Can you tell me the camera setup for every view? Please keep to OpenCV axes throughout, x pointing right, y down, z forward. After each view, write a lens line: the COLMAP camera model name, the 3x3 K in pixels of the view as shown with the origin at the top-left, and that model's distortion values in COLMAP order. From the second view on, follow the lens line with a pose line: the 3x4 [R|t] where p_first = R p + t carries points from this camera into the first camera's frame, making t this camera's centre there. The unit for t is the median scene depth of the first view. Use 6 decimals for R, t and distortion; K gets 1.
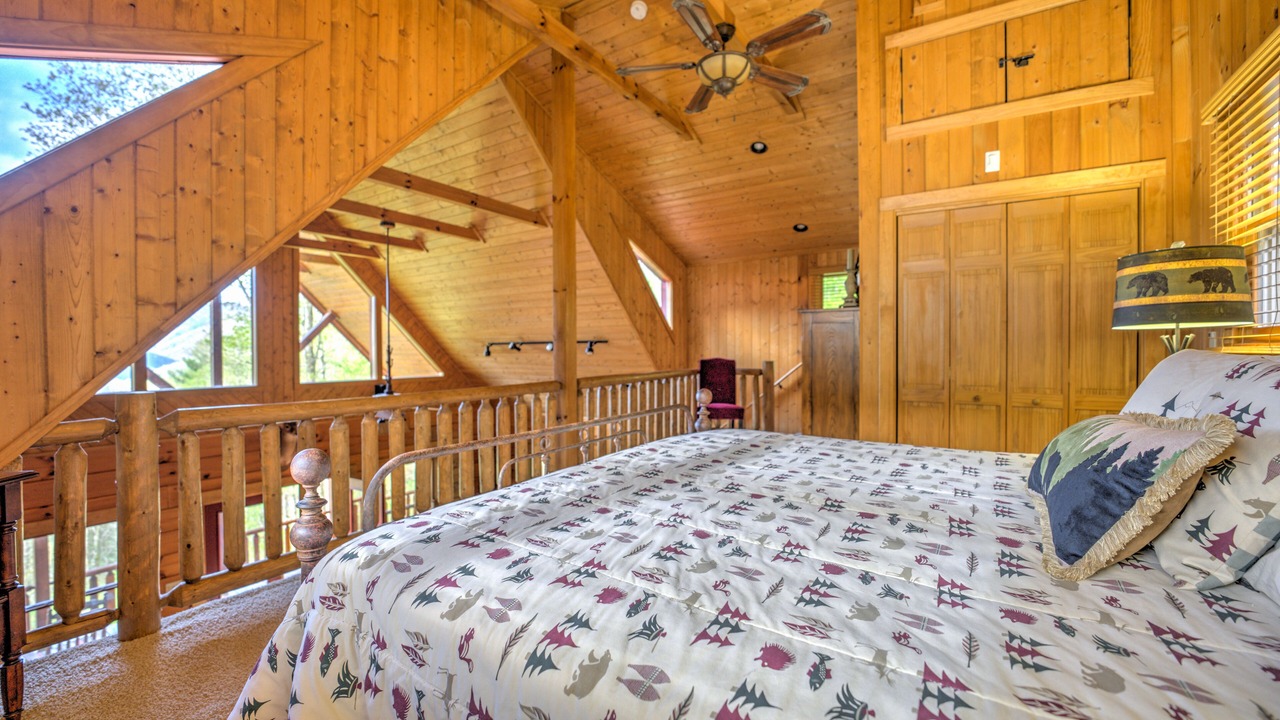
lens RADIAL K [[514.9, 0, 617.4], [0, 514.9, 354.9], [0, 0, 1]] dist [-0.025117, 0.000336]
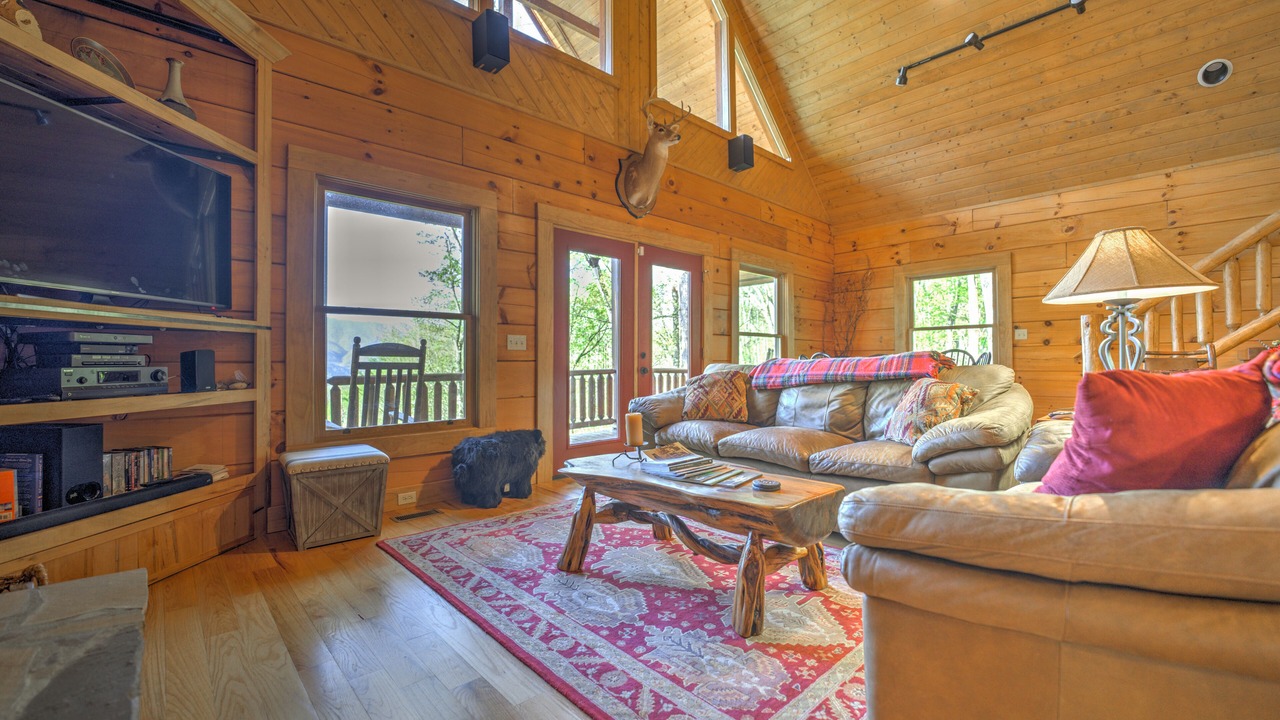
lens RADIAL K [[517.8, 0, 638.2], [0, 517.8, 357.2], [0, 0, 1]] dist [-0.025642, 0.000407]
pose [[0.976617, -0.002661, -0.214969, -0.468274], [-0.002177, 0.999750, -0.022263, 0.385946], [0.214974, 0.022210, 0.976367, 0.318865]]
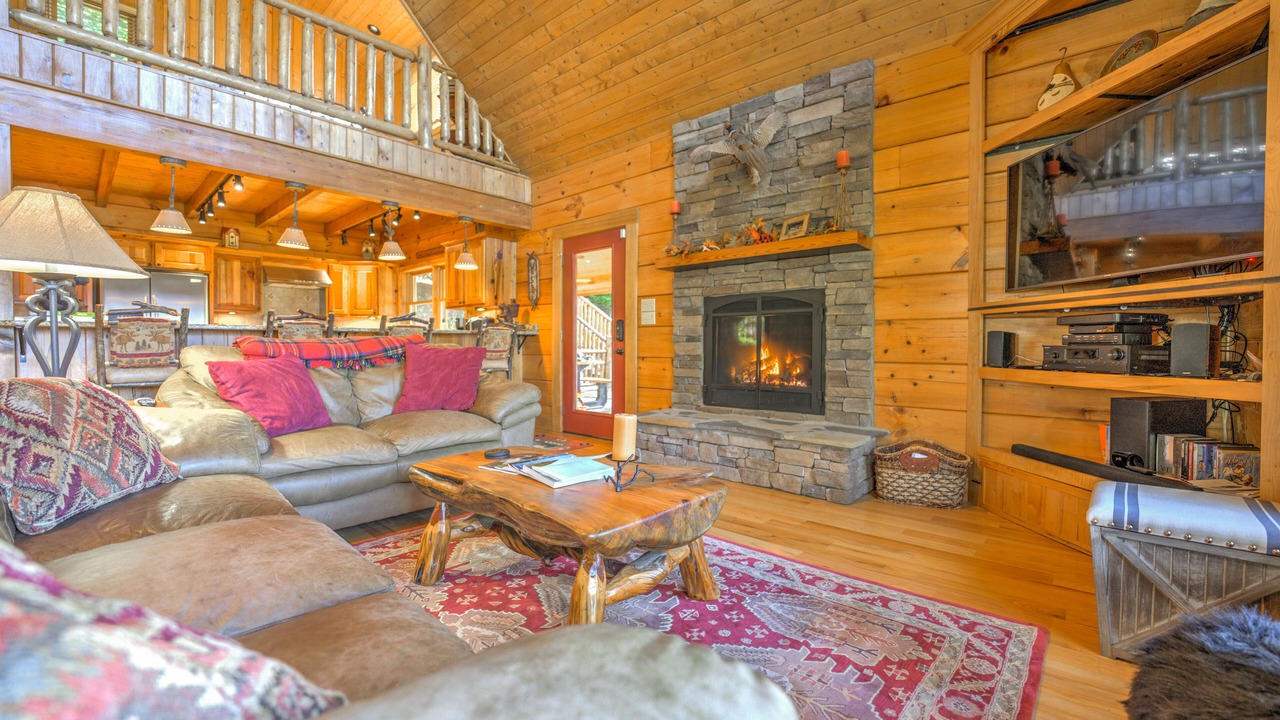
lens RADIAL K [[515.3, 0, 640.2], [0, 515.3, 353.8], [0, 0, 1]] dist [-0.026476, 0.000609]
pose [[-0.993060, 0.002620, 0.117577, -0.570266], [0.006012, 0.999576, 0.028503, 0.381121], [-0.117453, 0.029012, -0.992655, 0.841046]]
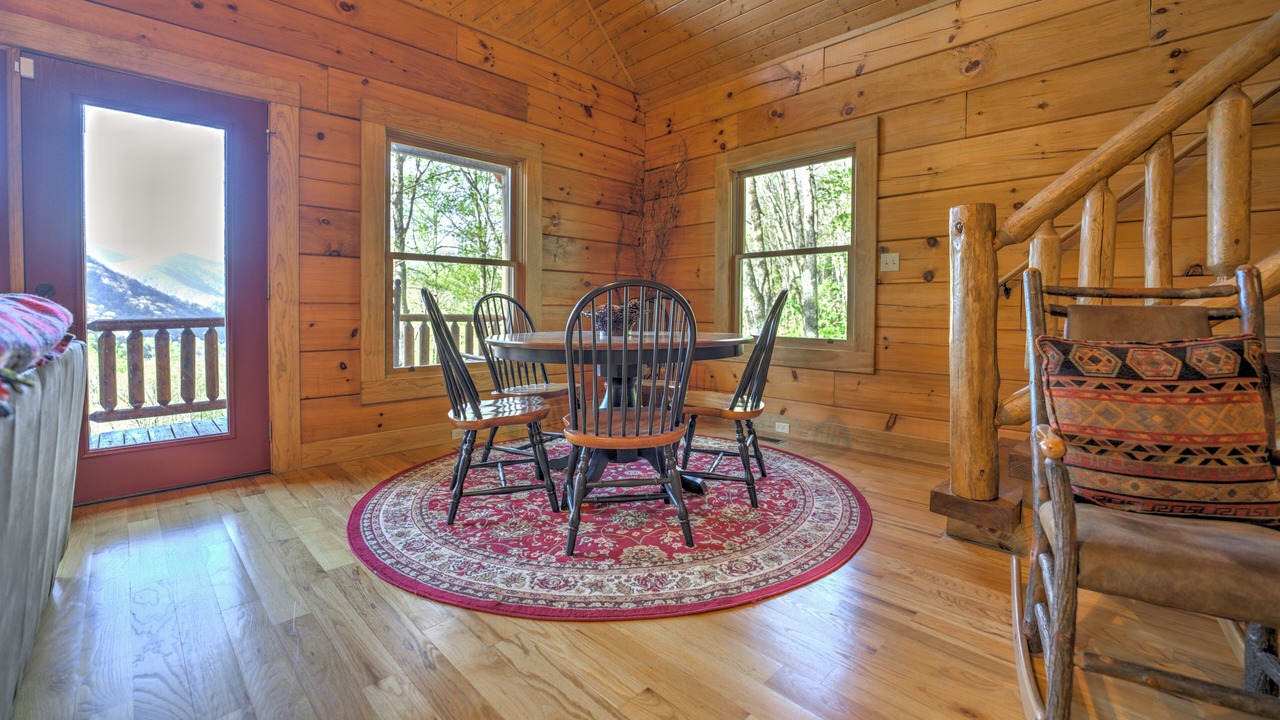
lens RADIAL K [[532.9, 0, 642.4], [0, 532.9, 320.9], [0, 0, 1]] dist [-0.022537, 0.000366]
pose [[0.983076, 0.014260, -0.182640, -0.206874], [-0.011847, 0.999828, 0.014295, 0.379289], [0.182812, -0.011889, 0.983076, 0.692047]]
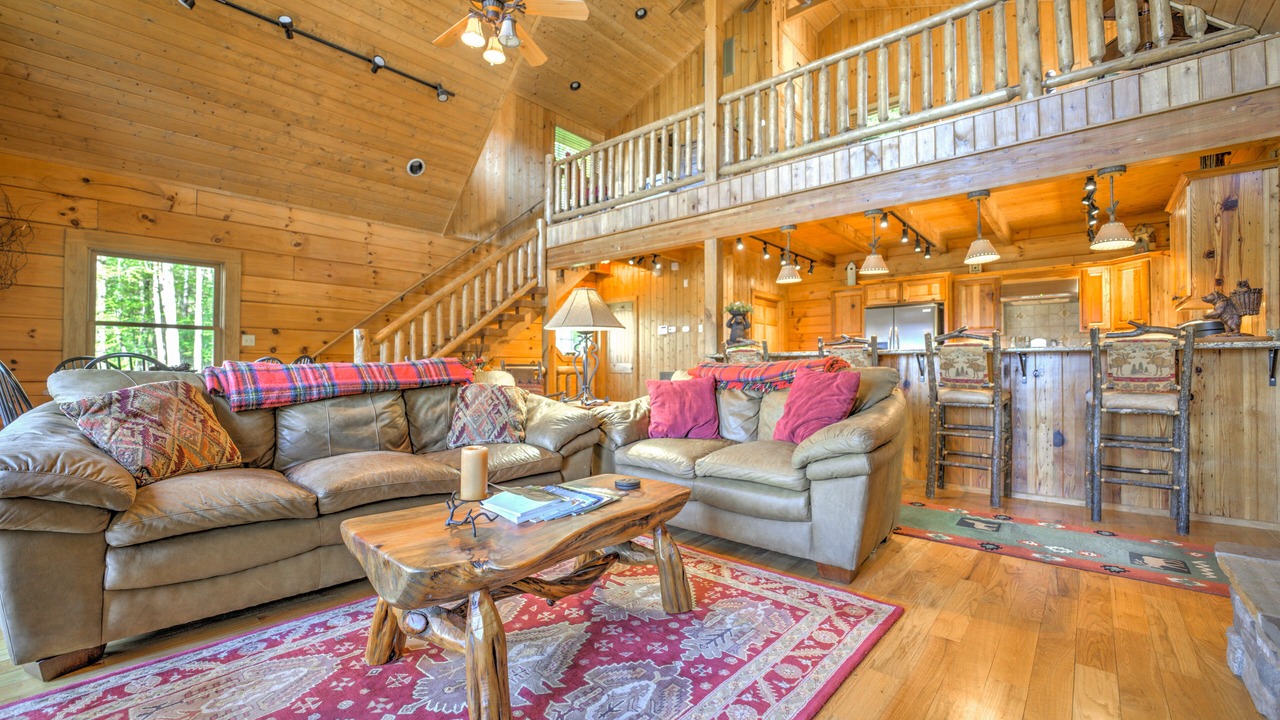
lens RADIAL K [[527.1, 0, 641.8], [0, 527.1, 357.7], [0, 0, 1]] dist [-0.023234, 0.000652]
pose [[0.116182, 0.026571, 0.992872, -0.729419], [0.012177, 0.999529, -0.028174, 0.385659], [-0.993153, 0.015364, 0.115804, 0.537938]]
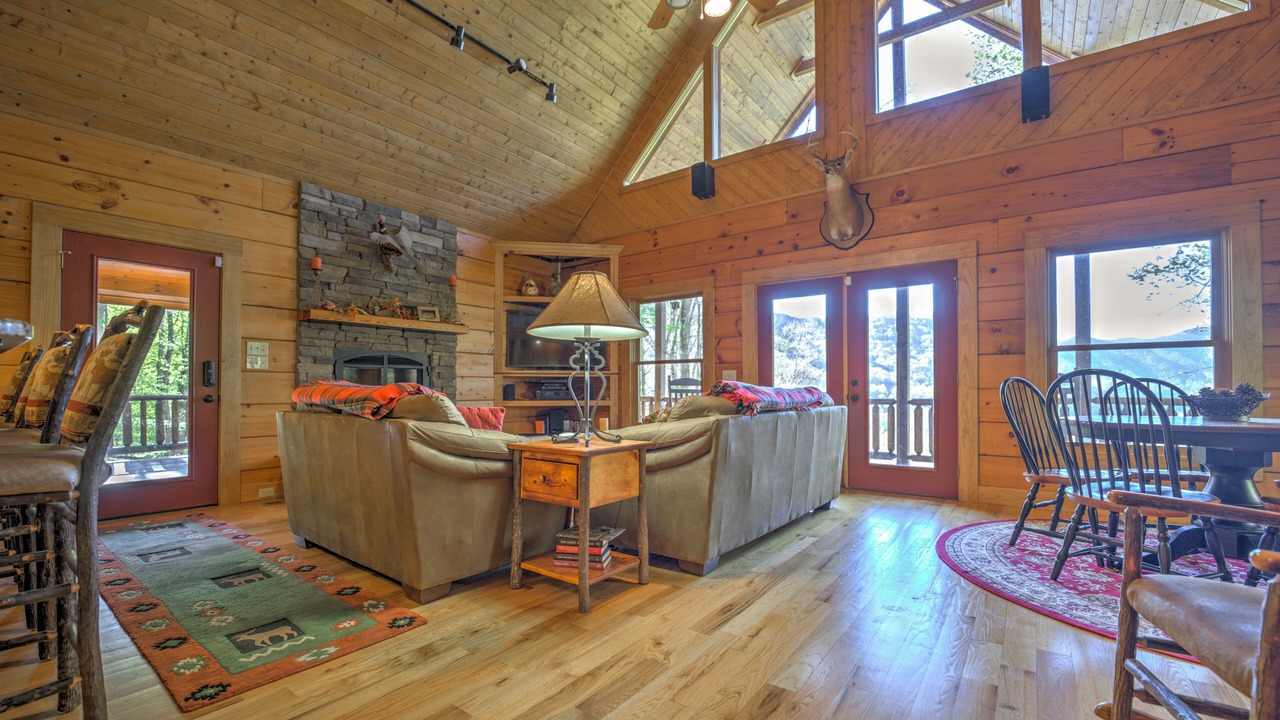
lens RADIAL K [[531.8, 0, 641.2], [0, 531.8, 385.5], [0, 0, 1]] dist [-0.024986, 0.000284]
pose [[-0.035650, -0.002111, -0.999362, 0.048745], [-0.013428, 0.999909, -0.001633, 0.377408], [0.999274, 0.013361, -0.035675, 0.685653]]
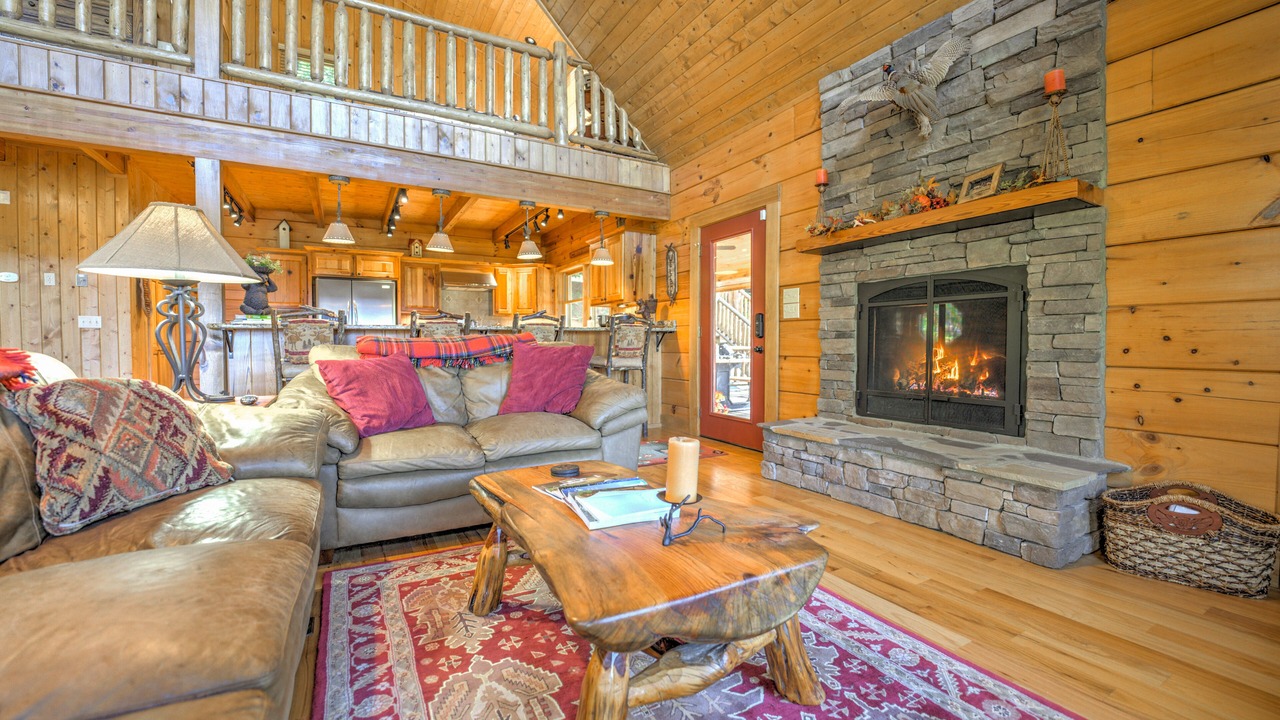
lens RADIAL K [[515.9, 0, 643.5], [0, 515.9, 355.3], [0, 0, 1]] dist [-0.026061, 0.000507]
pose [[-0.903685, -0.003399, 0.428185, -0.596064], [0.013160, 0.999276, 0.035706, 0.380979], [-0.427997, 0.037901, -0.902985, 0.775186]]
